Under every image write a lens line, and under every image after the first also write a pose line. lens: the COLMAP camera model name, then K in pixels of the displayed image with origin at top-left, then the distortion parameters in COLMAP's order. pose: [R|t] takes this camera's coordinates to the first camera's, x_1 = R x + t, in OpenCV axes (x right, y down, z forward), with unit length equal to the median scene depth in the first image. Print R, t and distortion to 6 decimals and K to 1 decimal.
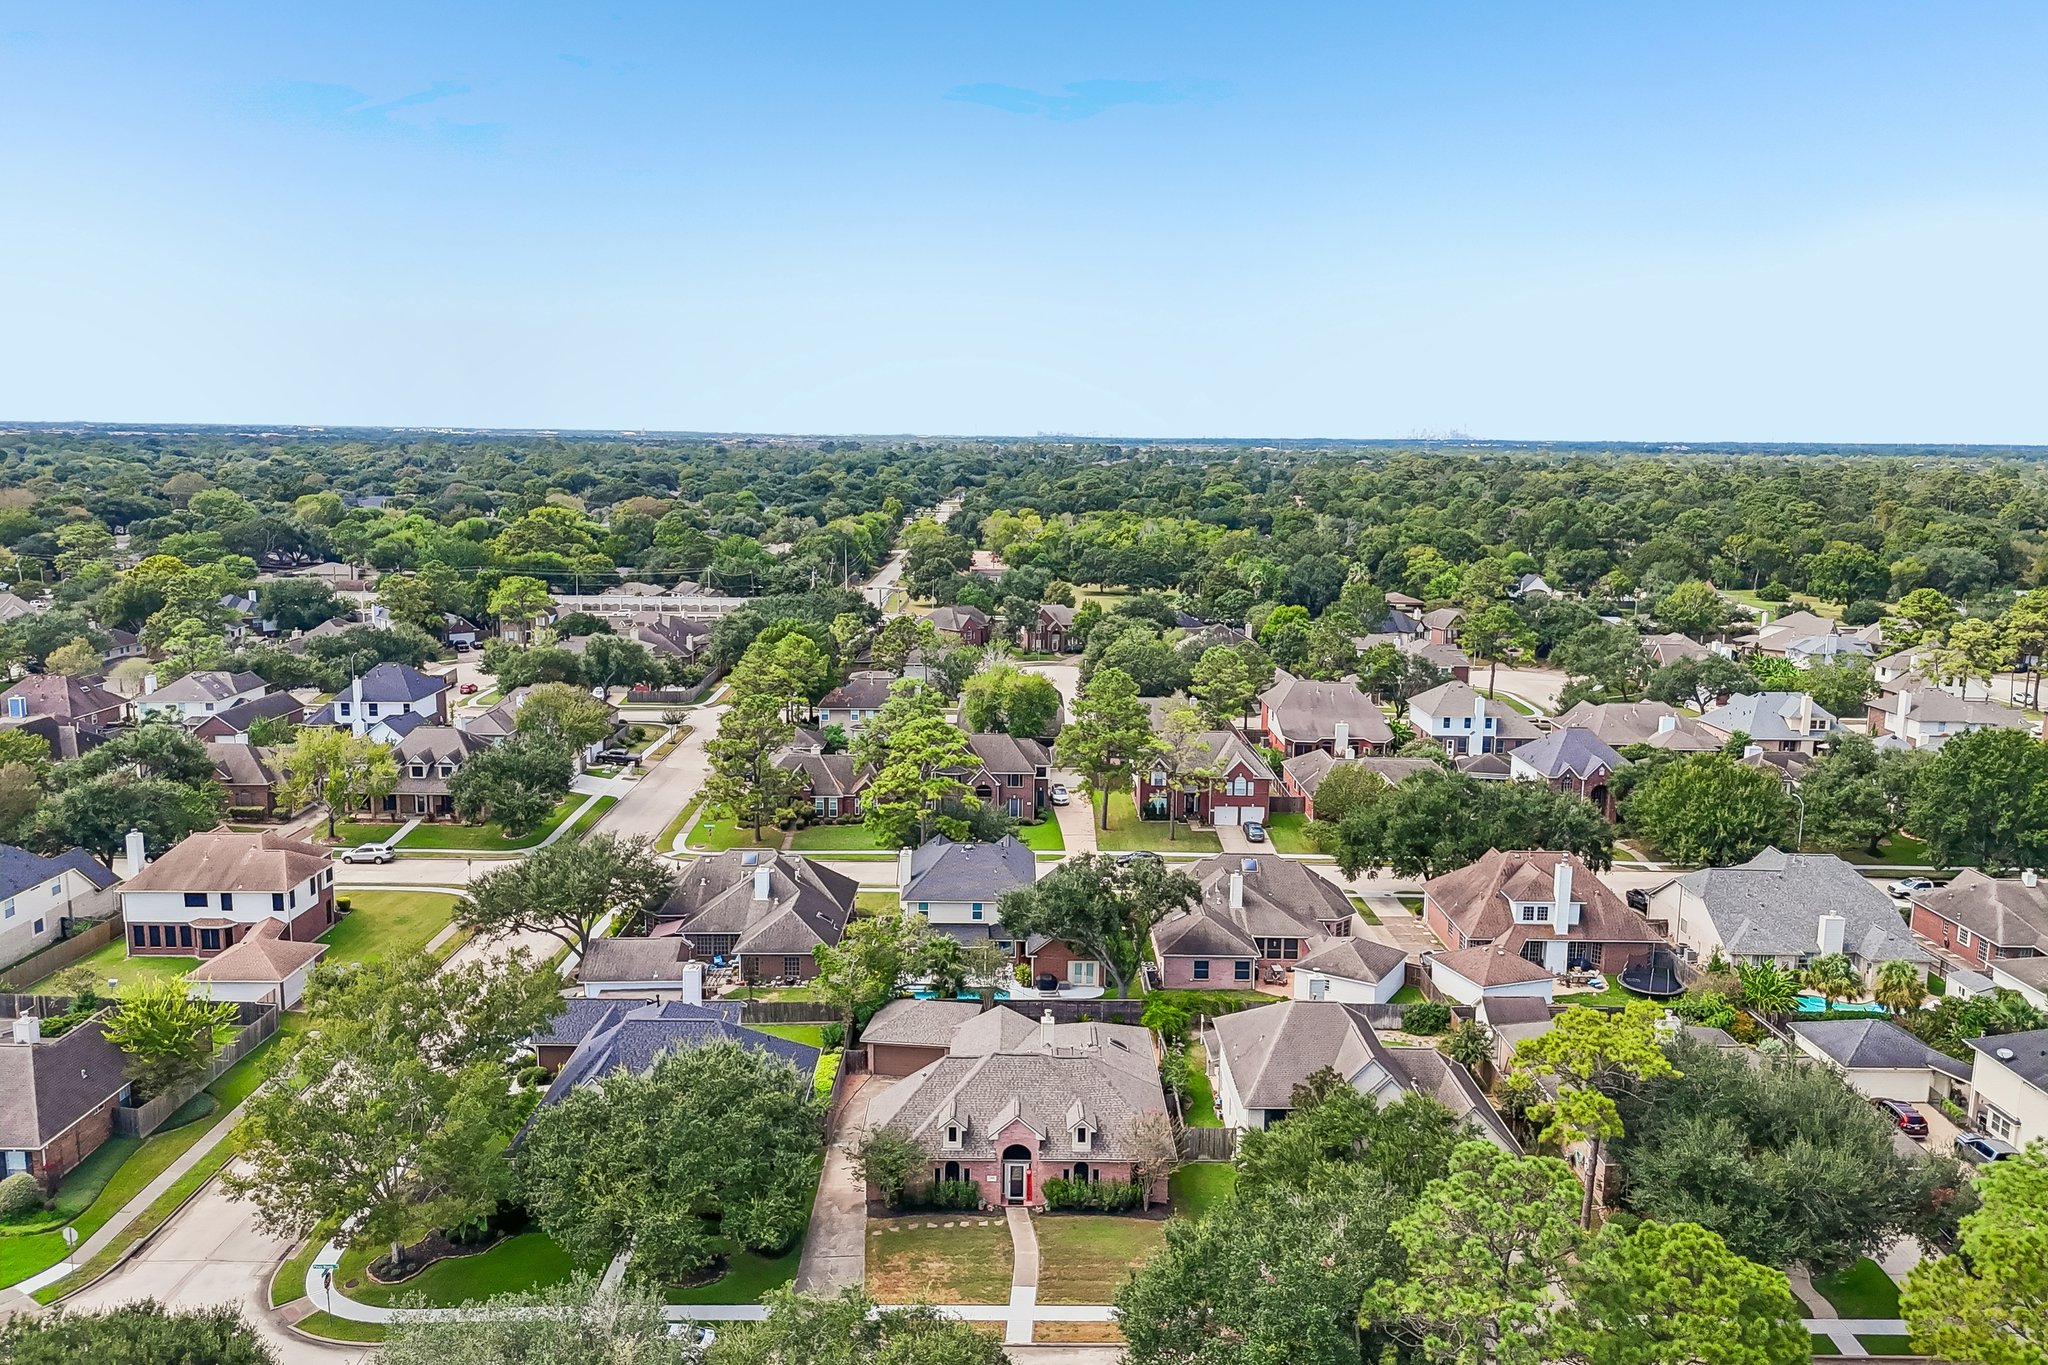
lens RADIAL K [[1495.6, 0, 1020.8], [0, 1495.6, 680.4], [0, 0, 1]] dist [0.032642, -0.004527]
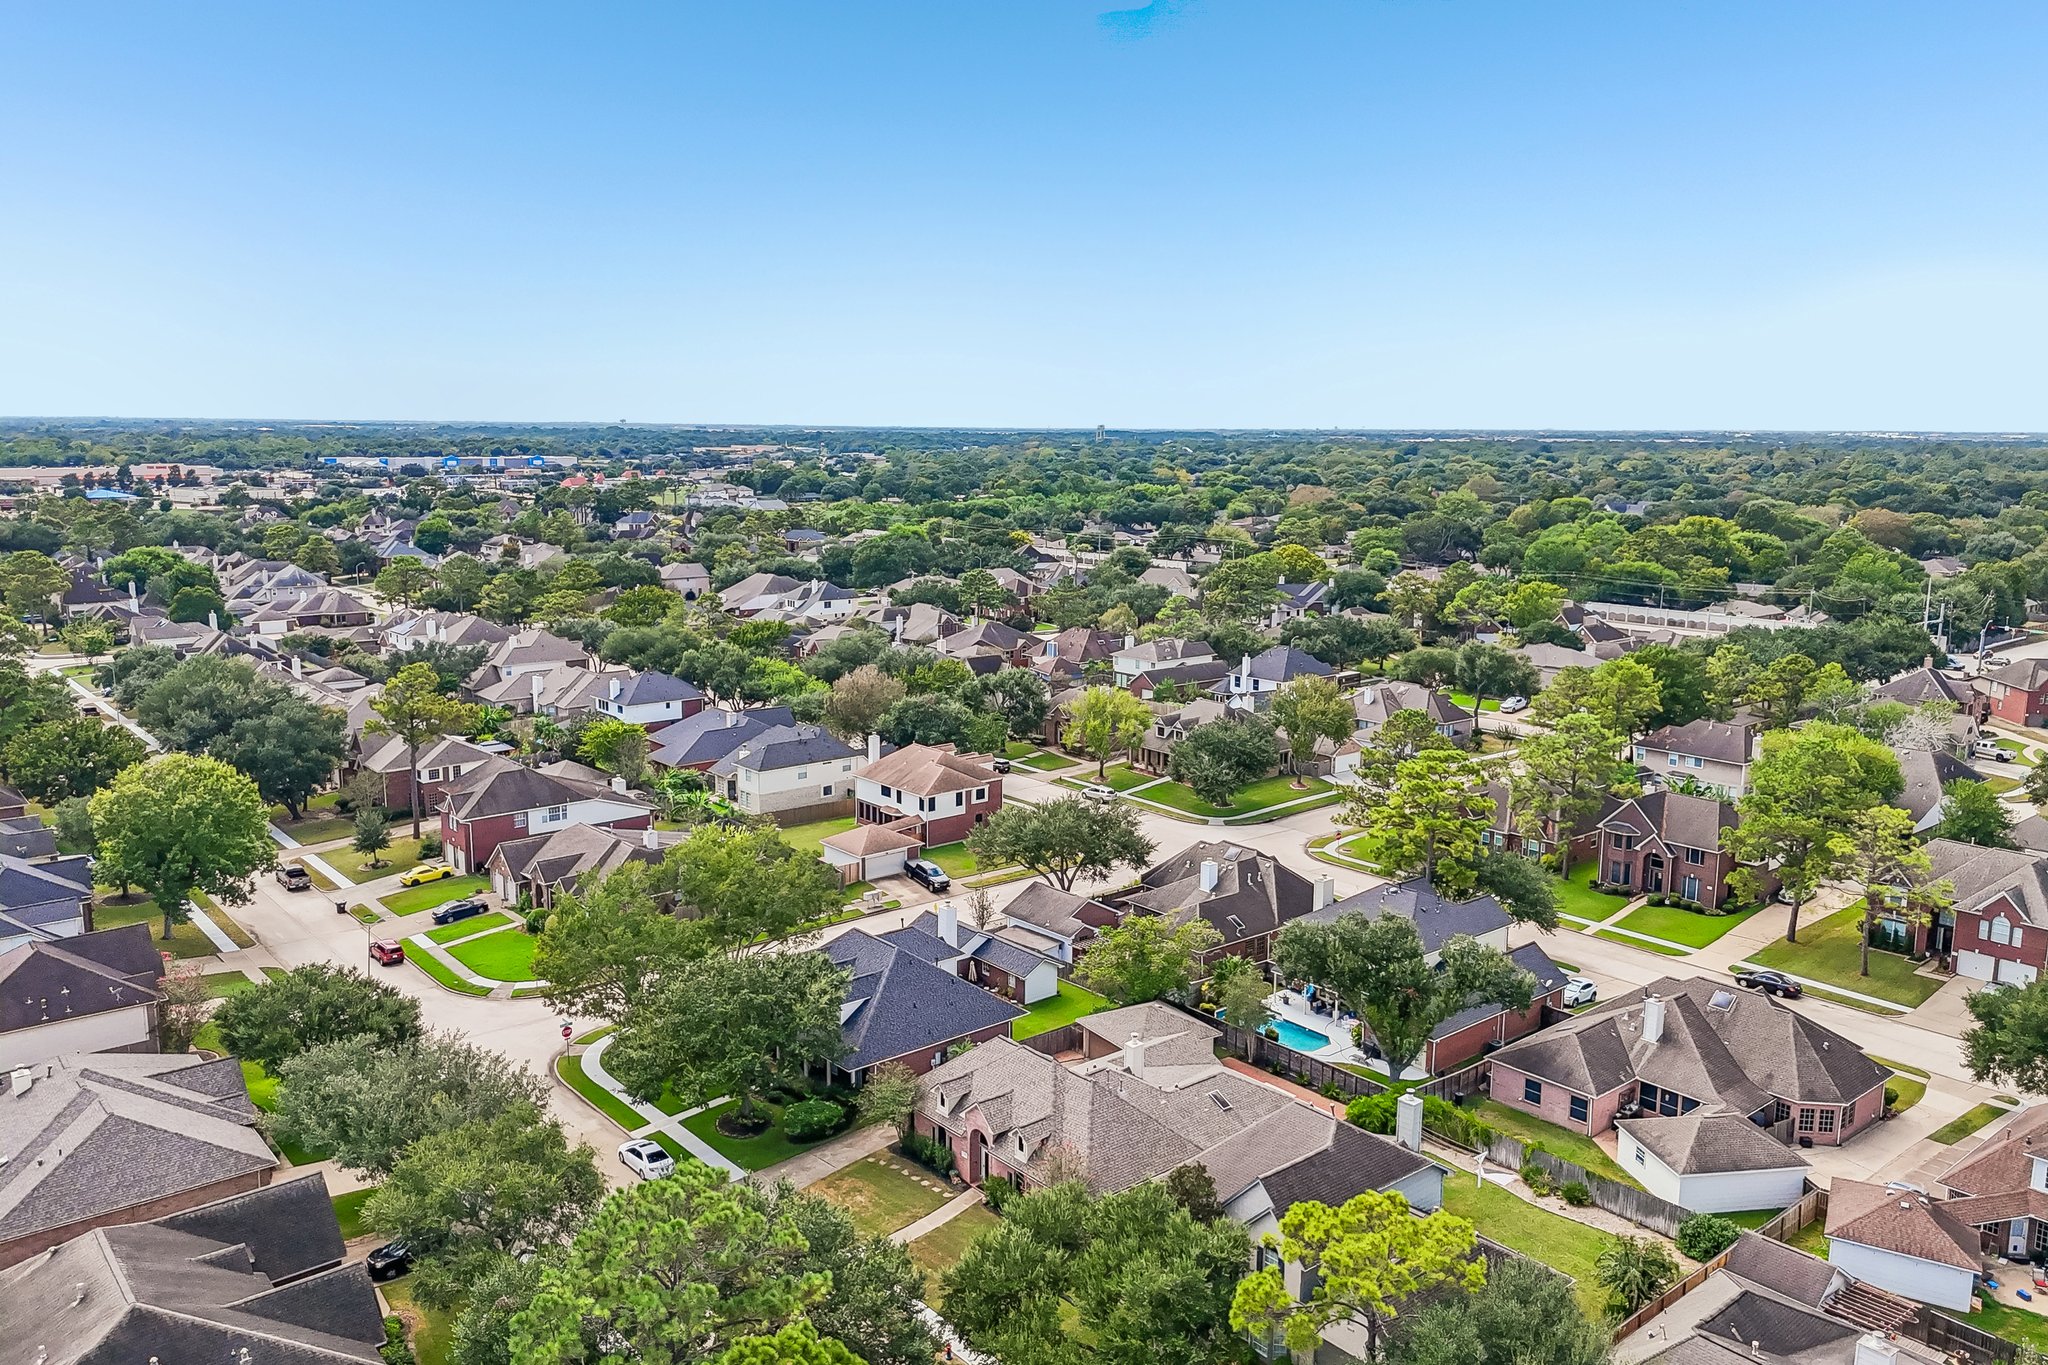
lens RADIAL K [[1495.6, 0, 1021.6], [0, 1495.6, 685.3], [0, 0, 1]] dist [0.032642, -0.004527]
pose [[0.636761, 0.124844, -0.760887, 0.522680], [-0.125113, 0.990457, 0.057809, -0.038508], [0.760843, 0.058387, 0.646304, 0.232420]]
